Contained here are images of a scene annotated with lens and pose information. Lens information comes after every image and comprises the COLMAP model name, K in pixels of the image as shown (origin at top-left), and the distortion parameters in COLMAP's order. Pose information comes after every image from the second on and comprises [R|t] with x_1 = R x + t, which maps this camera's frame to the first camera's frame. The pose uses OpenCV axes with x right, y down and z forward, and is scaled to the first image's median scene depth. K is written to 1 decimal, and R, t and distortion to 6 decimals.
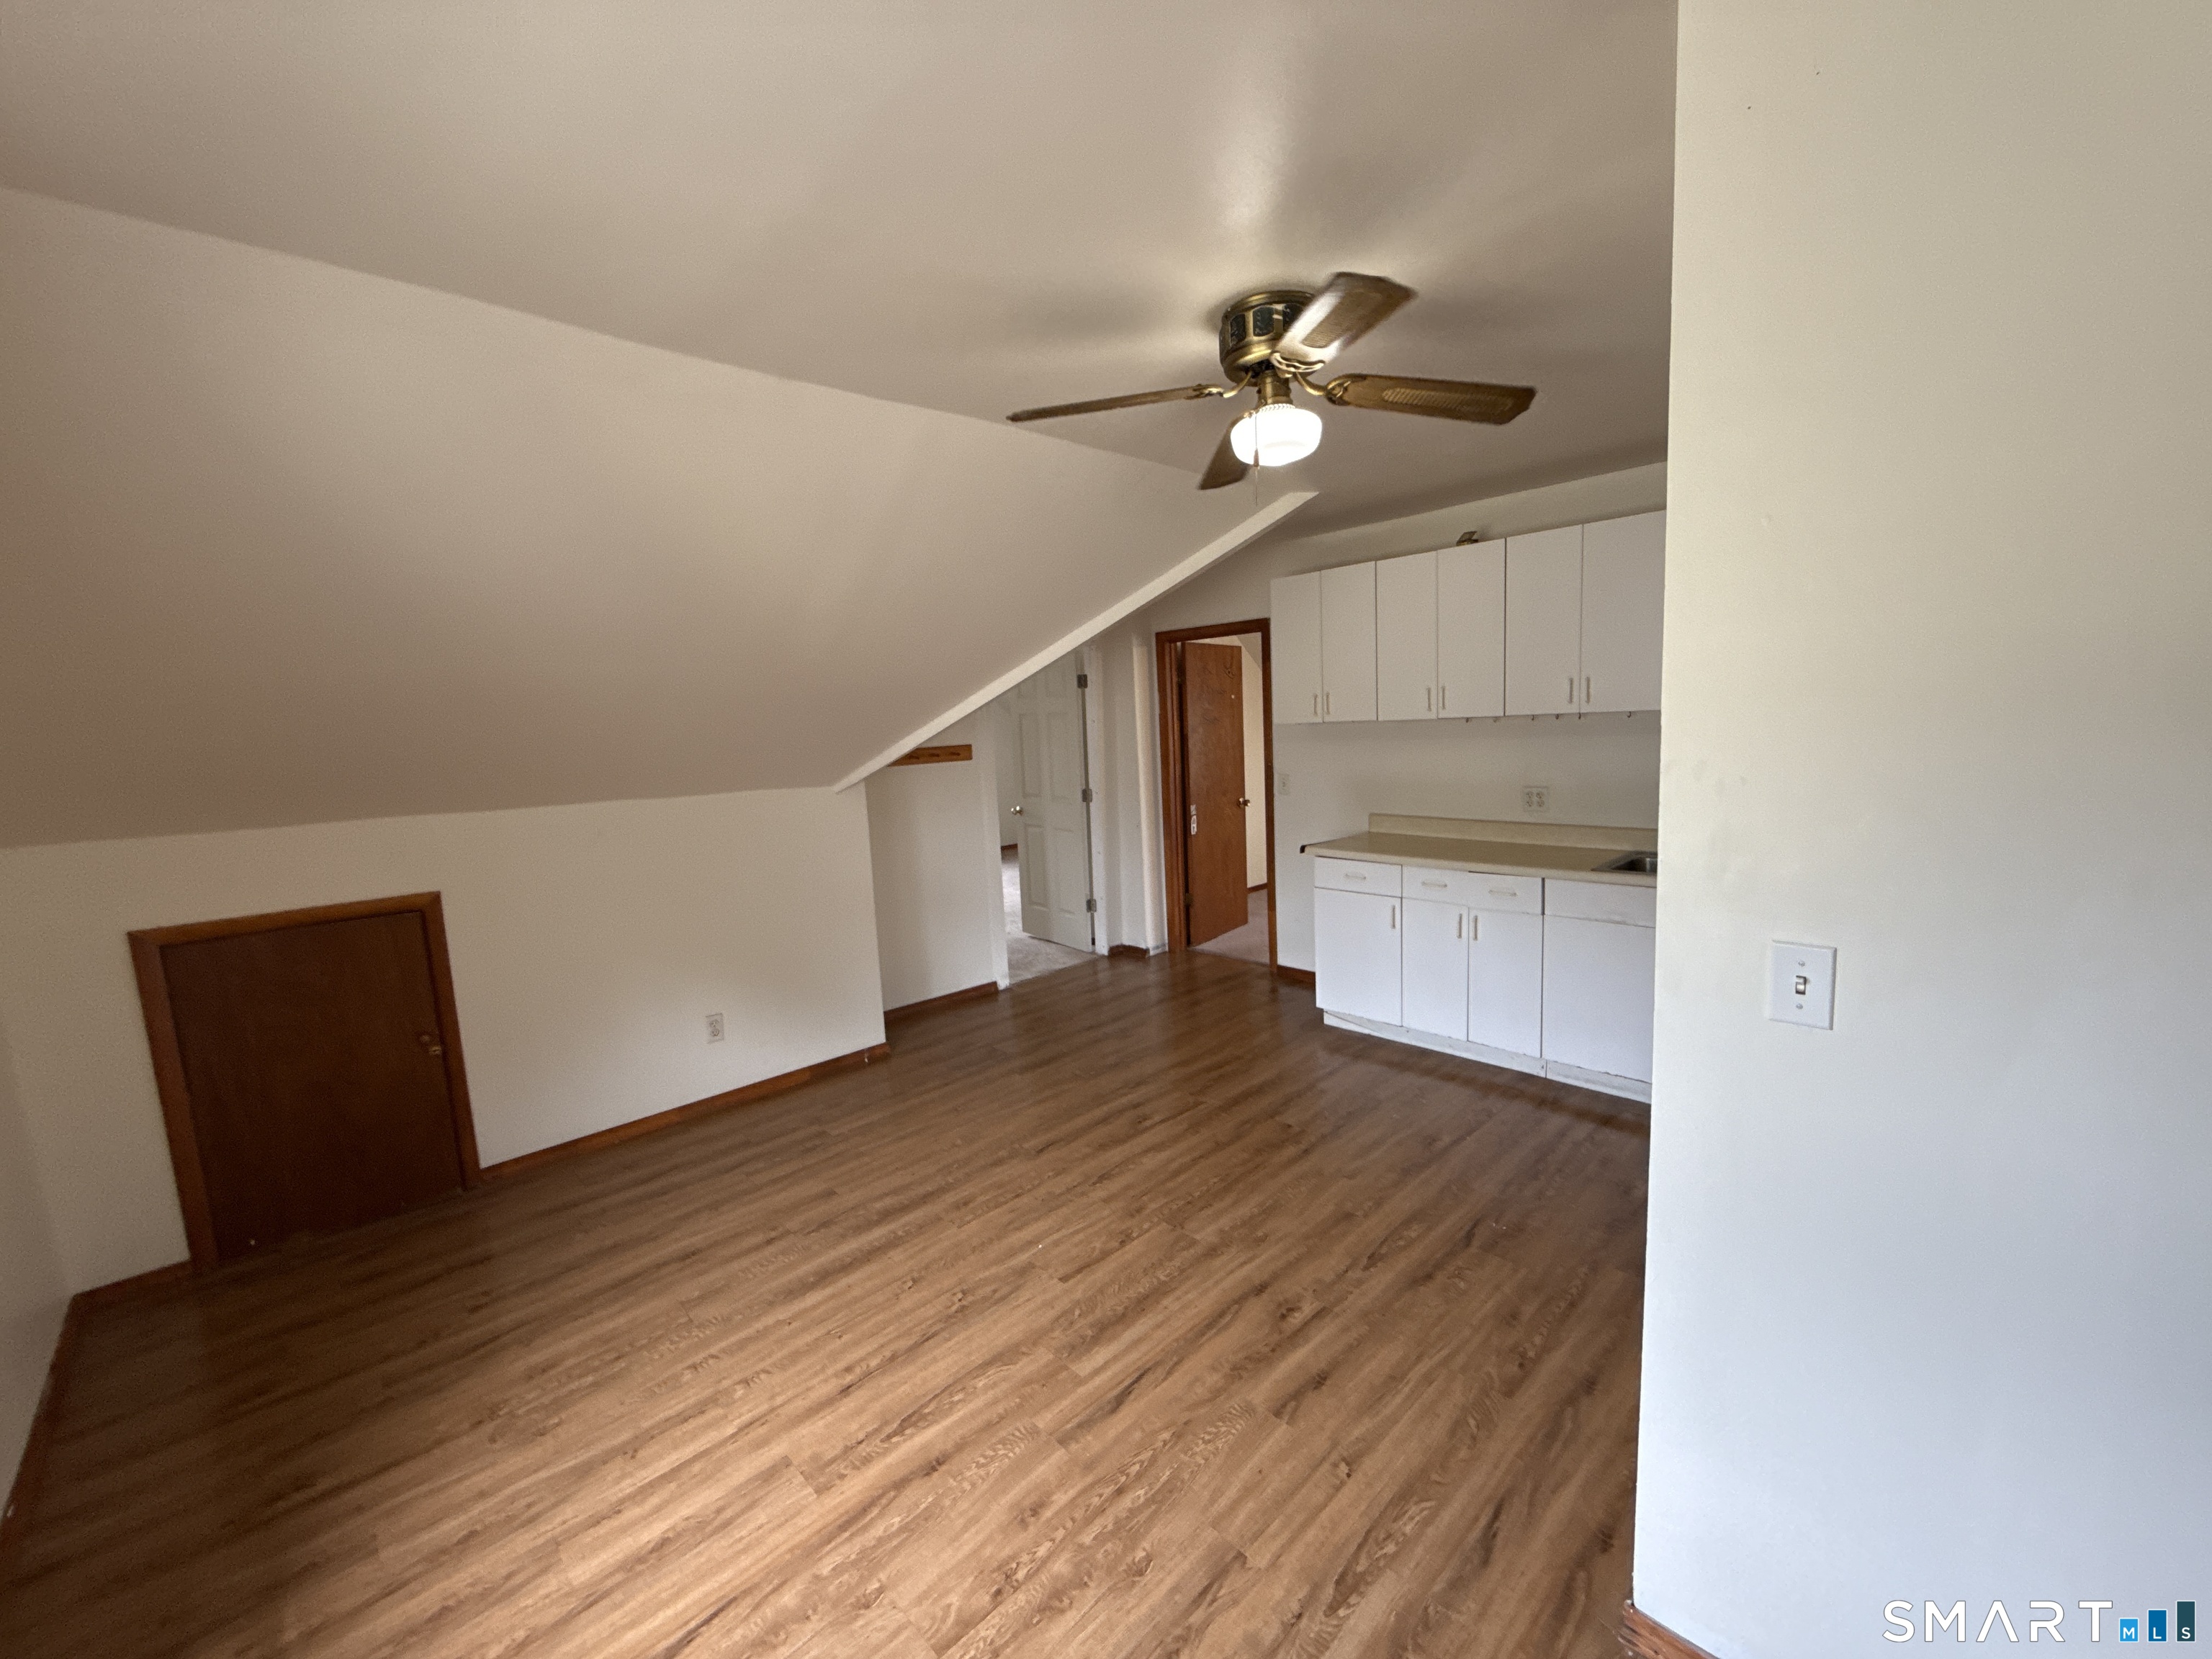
lens RADIAL K [[880.7, 0, 1106.1], [0, 880.7, 826.9], [0, 0, 1]] dist [-0.000347, 0.000136]
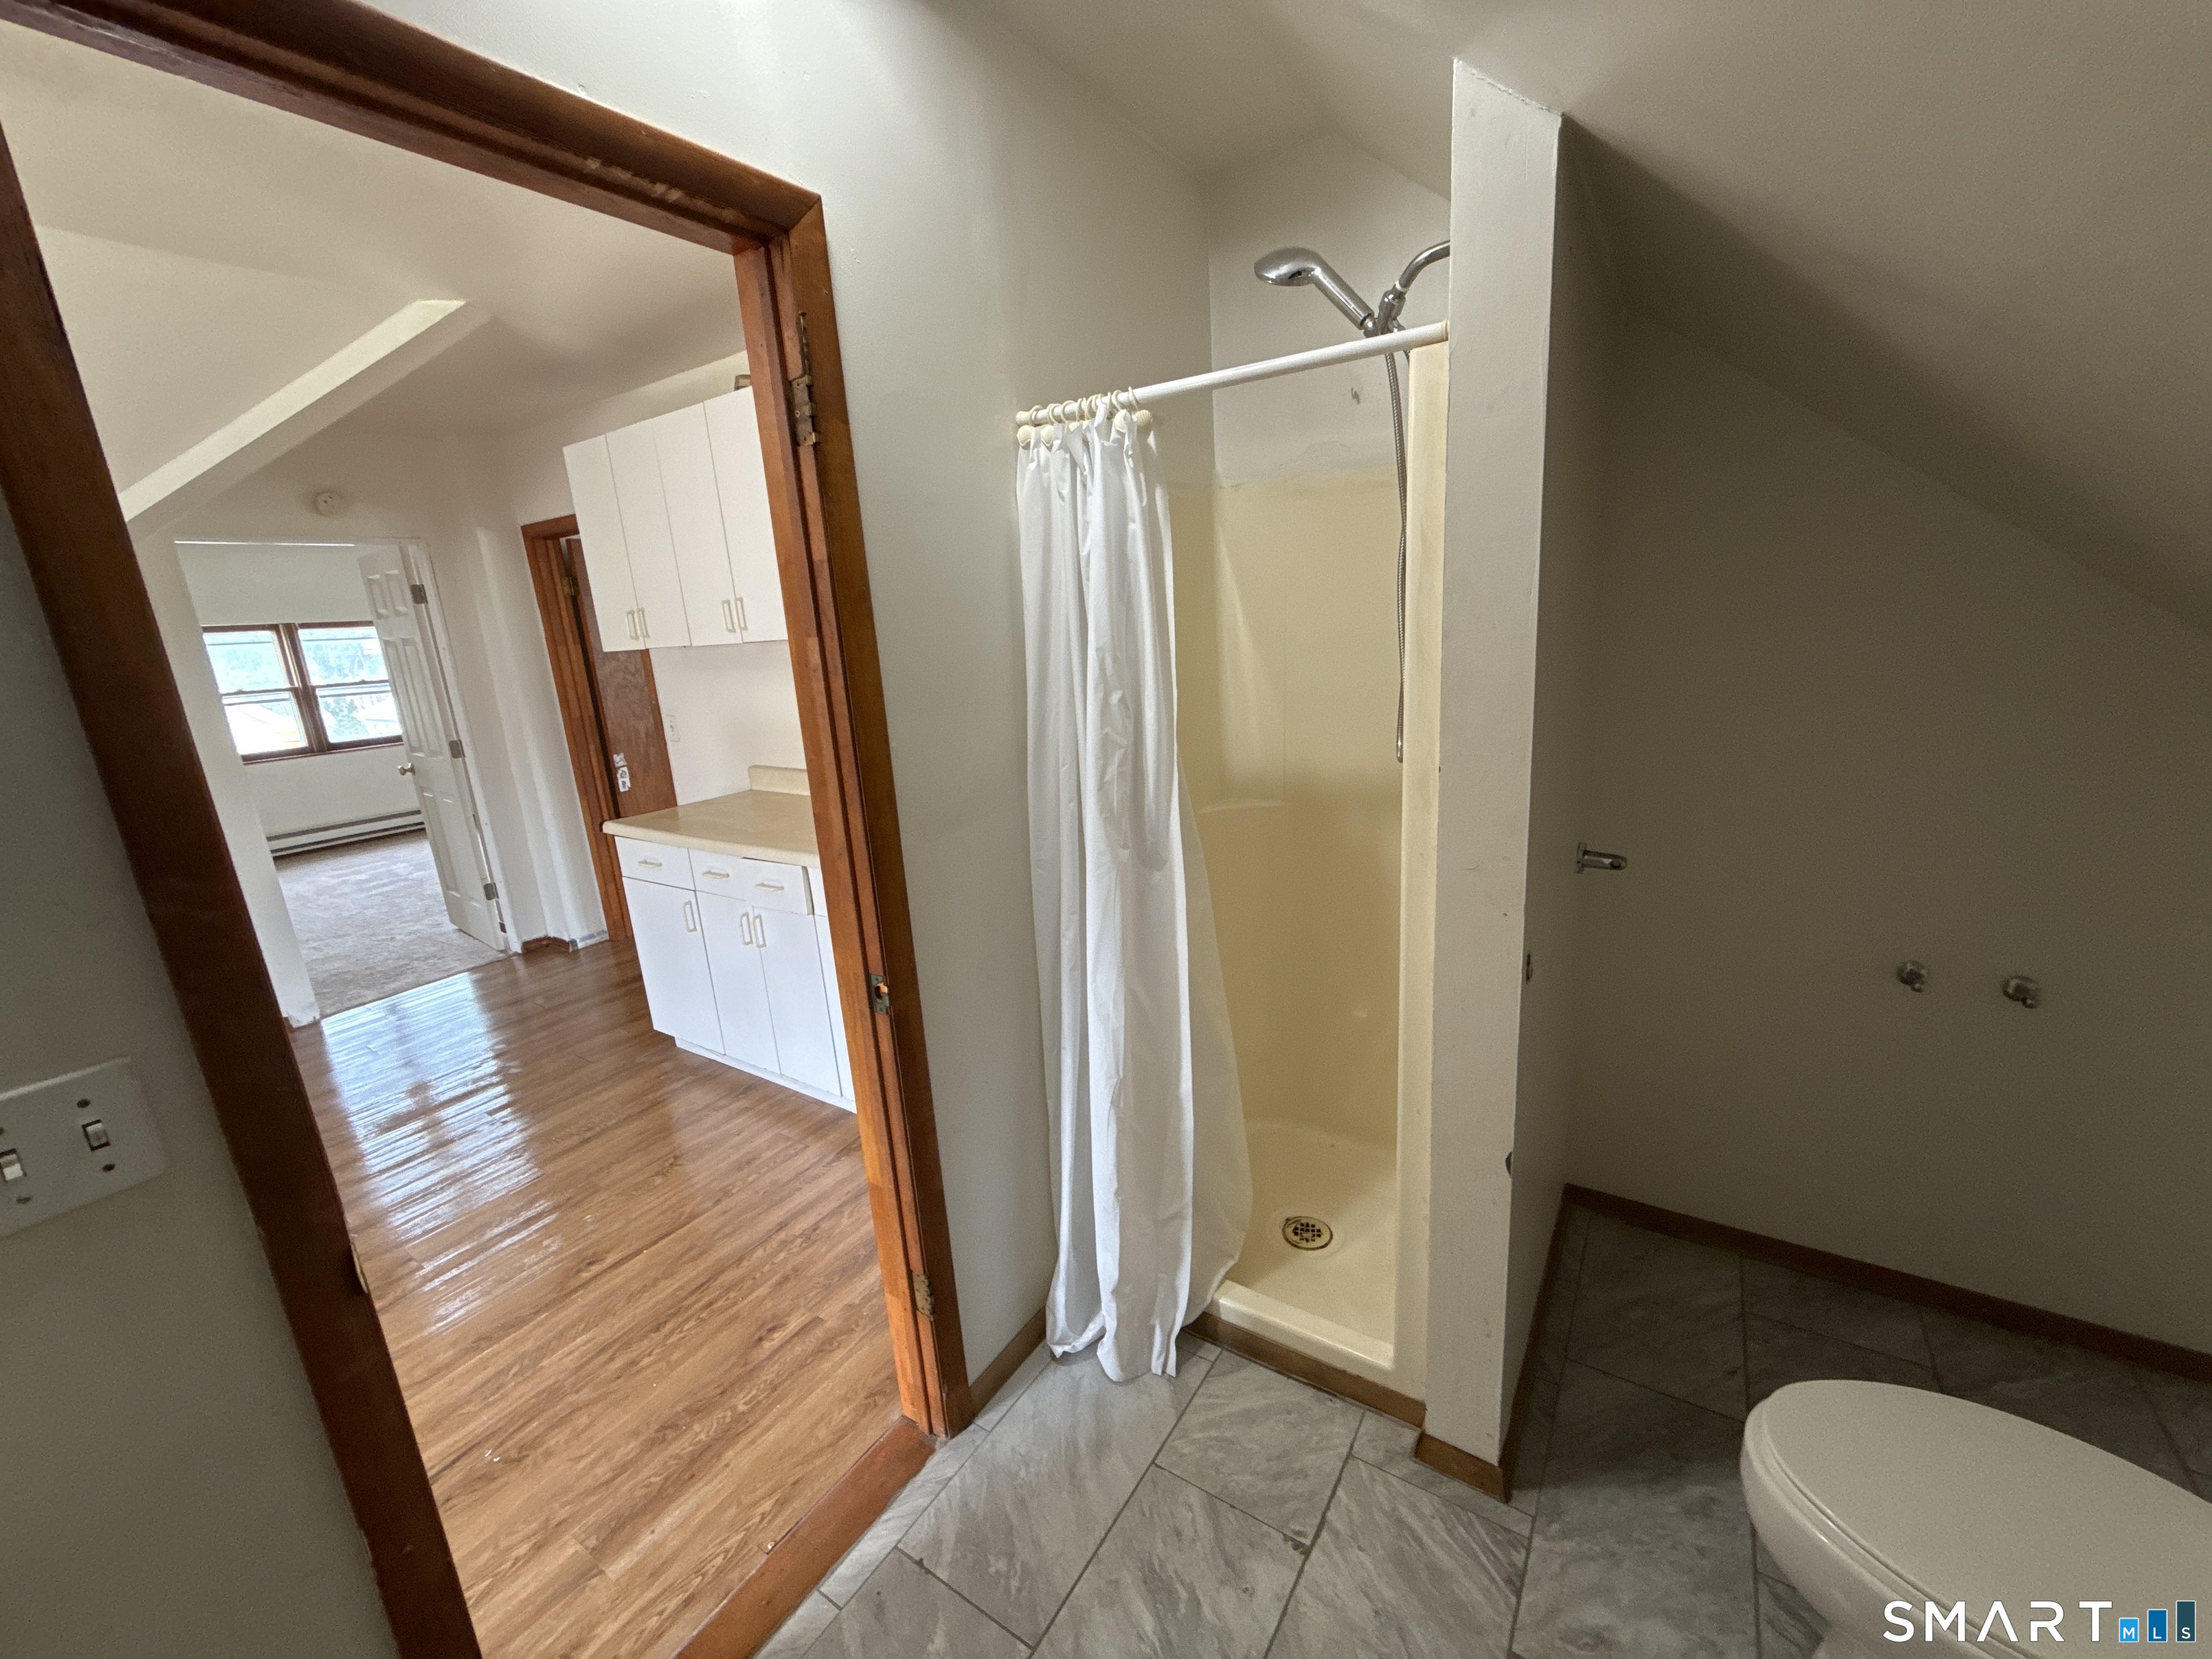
lens RADIAL K [[880.7, 0, 1106.1], [0, 880.7, 826.9], [0, 0, 1]] dist [-0.000347, 0.000136]
pose [[0.976299, -0.069372, 0.205005, 0.785654], [0.047581, 0.992861, 0.109377, -0.056498], [-0.211129, -0.097030, 0.972630, 0.317194]]
